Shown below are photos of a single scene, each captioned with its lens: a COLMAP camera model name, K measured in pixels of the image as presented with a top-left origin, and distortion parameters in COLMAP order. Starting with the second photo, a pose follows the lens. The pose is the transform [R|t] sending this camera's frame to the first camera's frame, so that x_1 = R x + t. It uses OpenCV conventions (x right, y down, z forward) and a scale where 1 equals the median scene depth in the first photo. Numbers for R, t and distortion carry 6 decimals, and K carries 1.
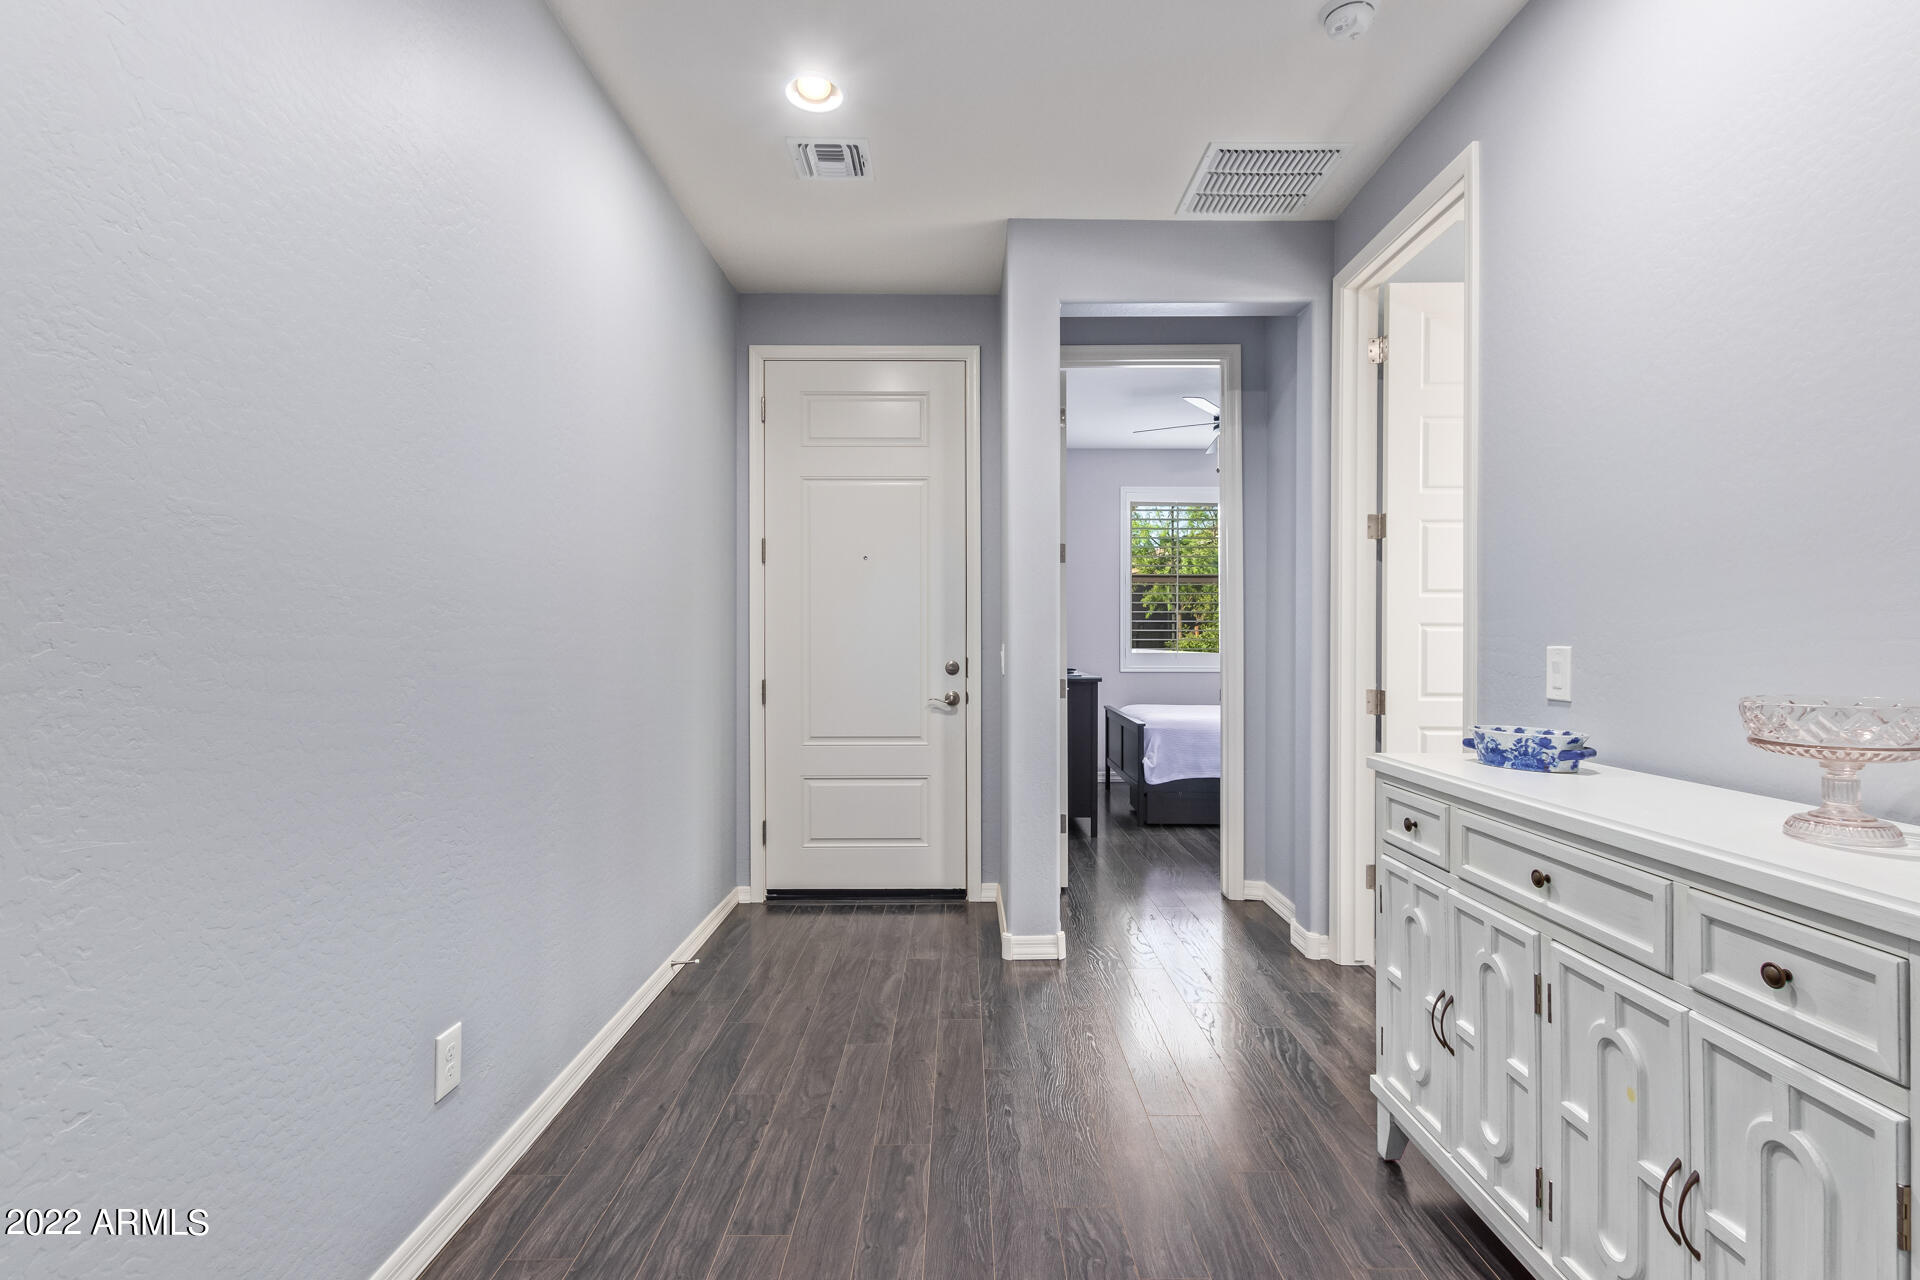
lens RADIAL K [[895.0, 0, 962.5], [0, 895.0, 634.4], [0, 0, 1]] dist [0.000095, -0.000135]
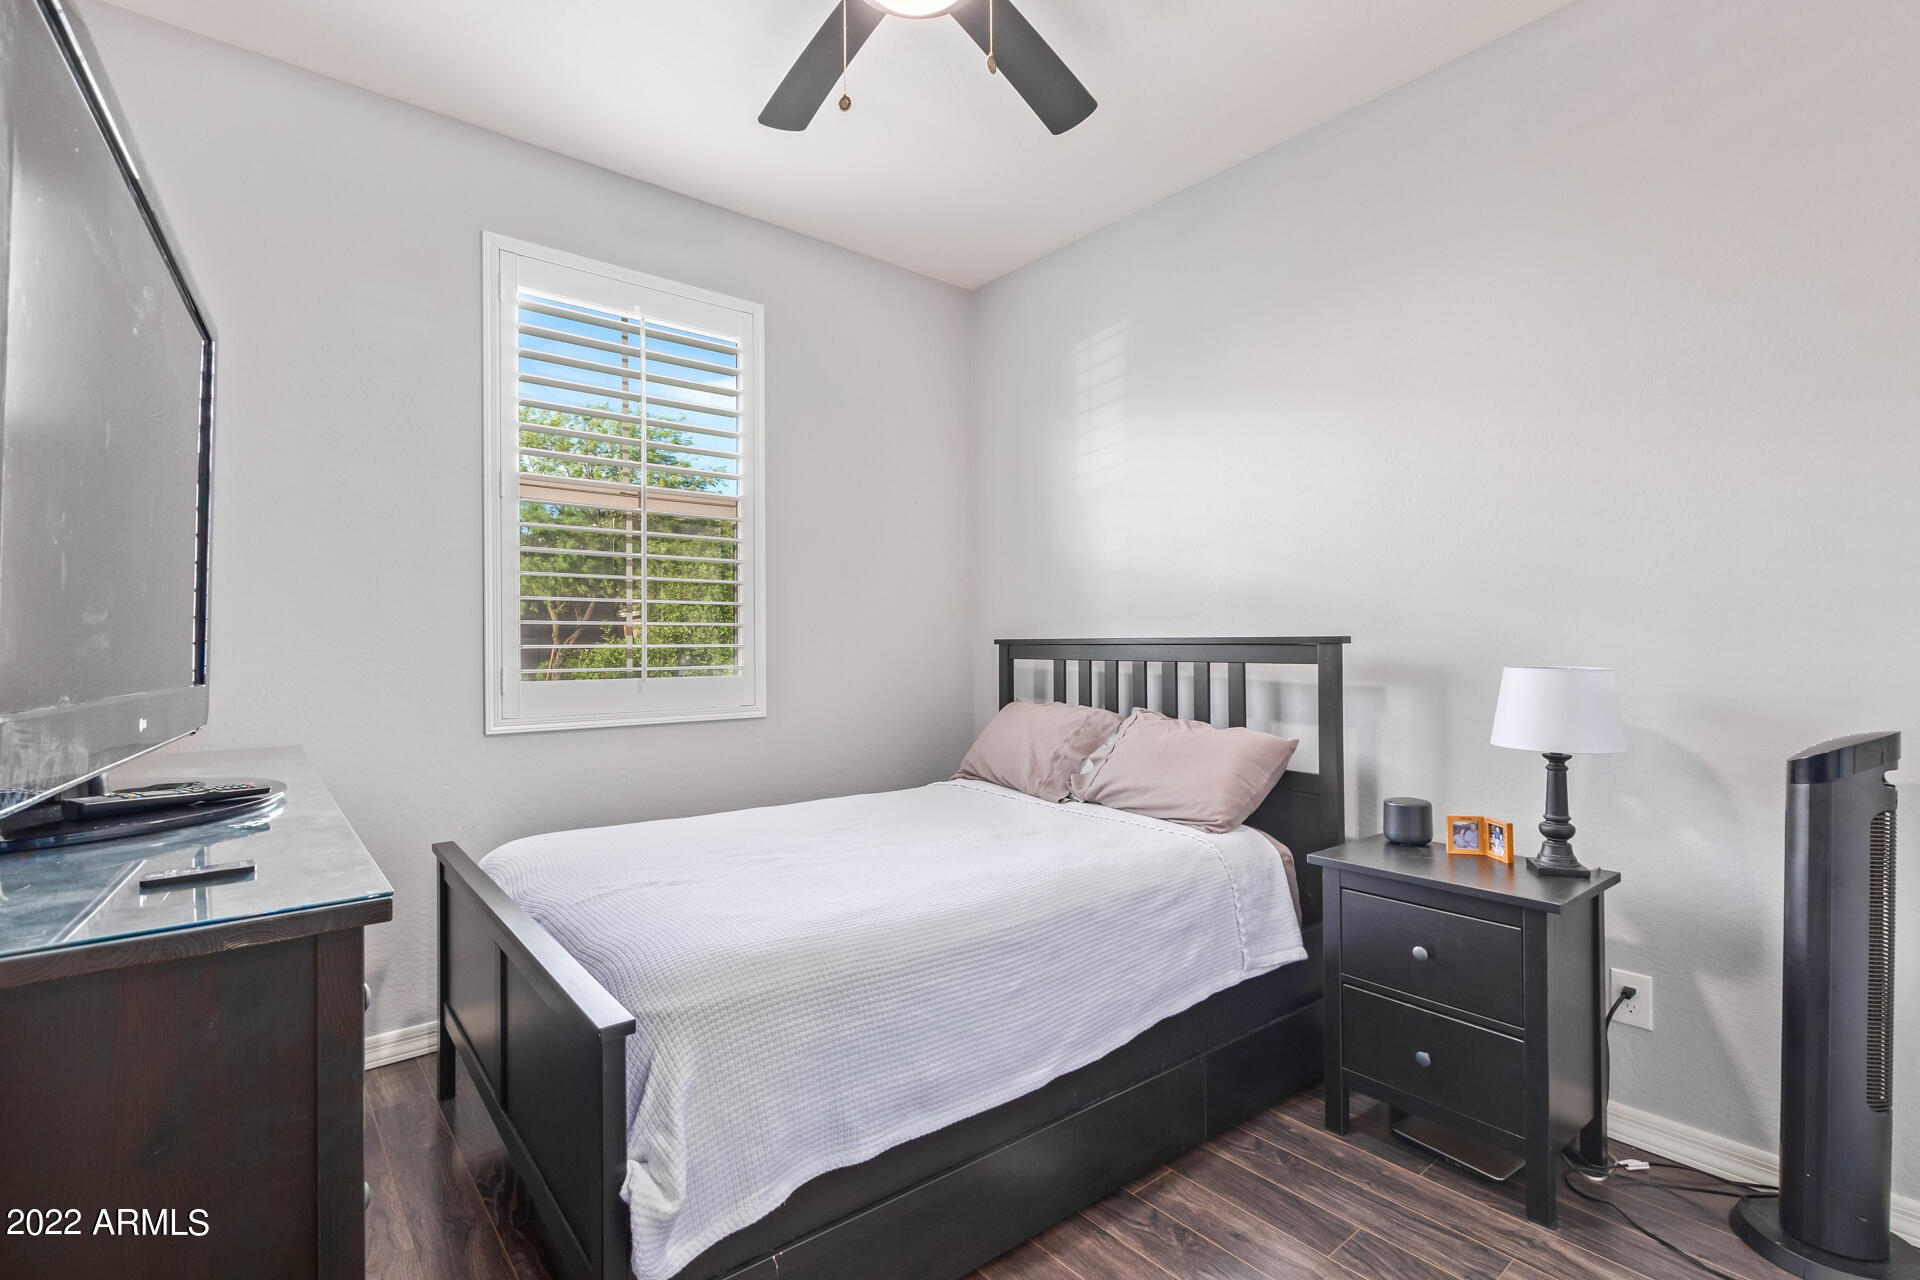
lens RADIAL K [[895.0, 0, 962.5], [0, 895.0, 634.4], [0, 0, 1]] dist [0.000095, -0.000135]
pose [[0.773284, 0.000042, 0.634060, 0.095426], [0.000755, 0.999999, -0.000987, 0.000246], [-0.634059, 0.001242, 0.773284, 0.593195]]
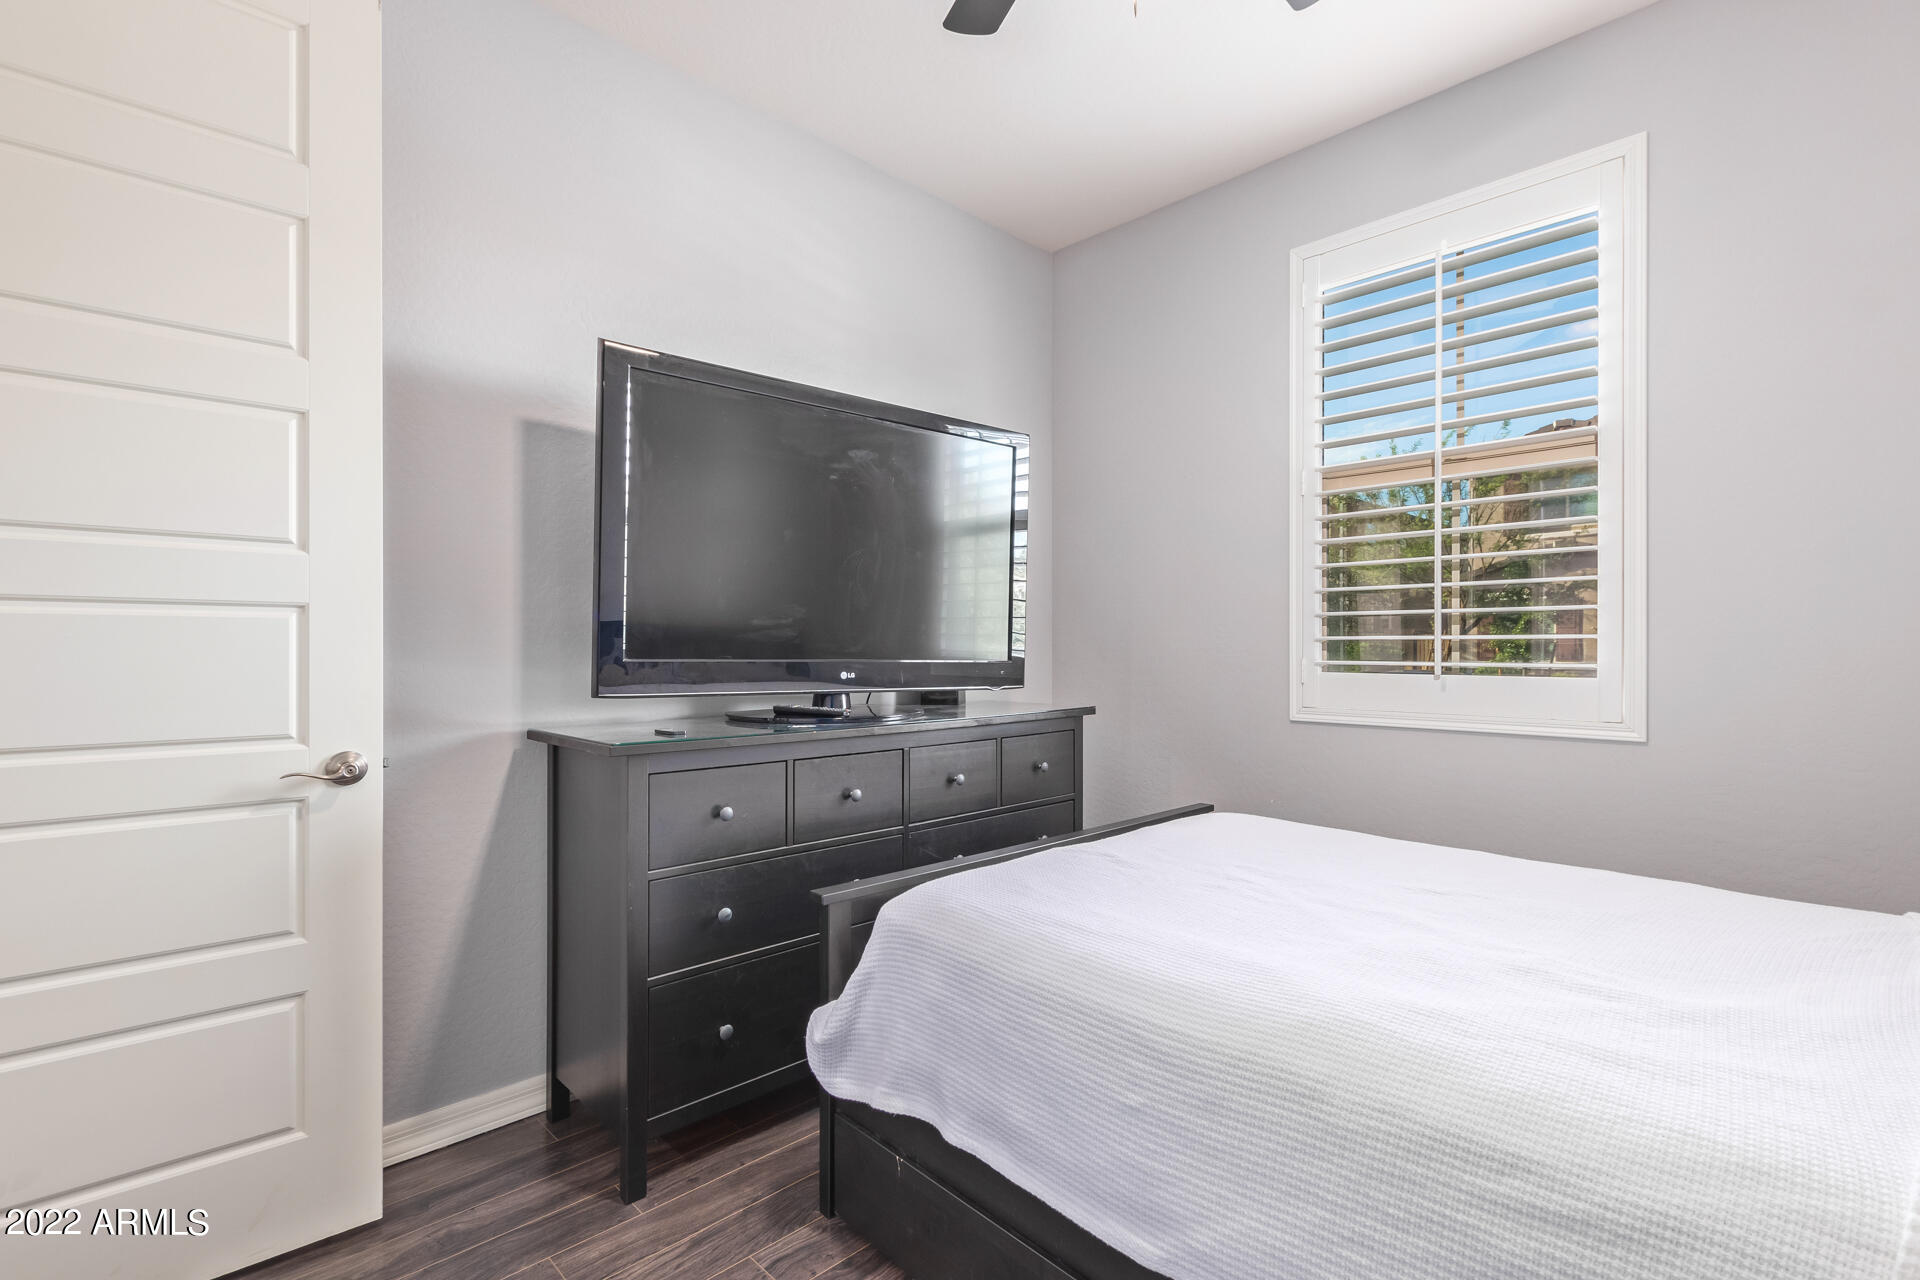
lens RADIAL K [[895.0, 0, 962.5], [0, 895.0, 634.4], [0, 0, 1]] dist [0.000095, -0.000135]
pose [[0.690454, -0.006047, -0.723351, 0.359393], [0.006555, 0.999976, -0.002103, 0.003611], [0.723347, -0.003290, 0.690477, 0.625561]]
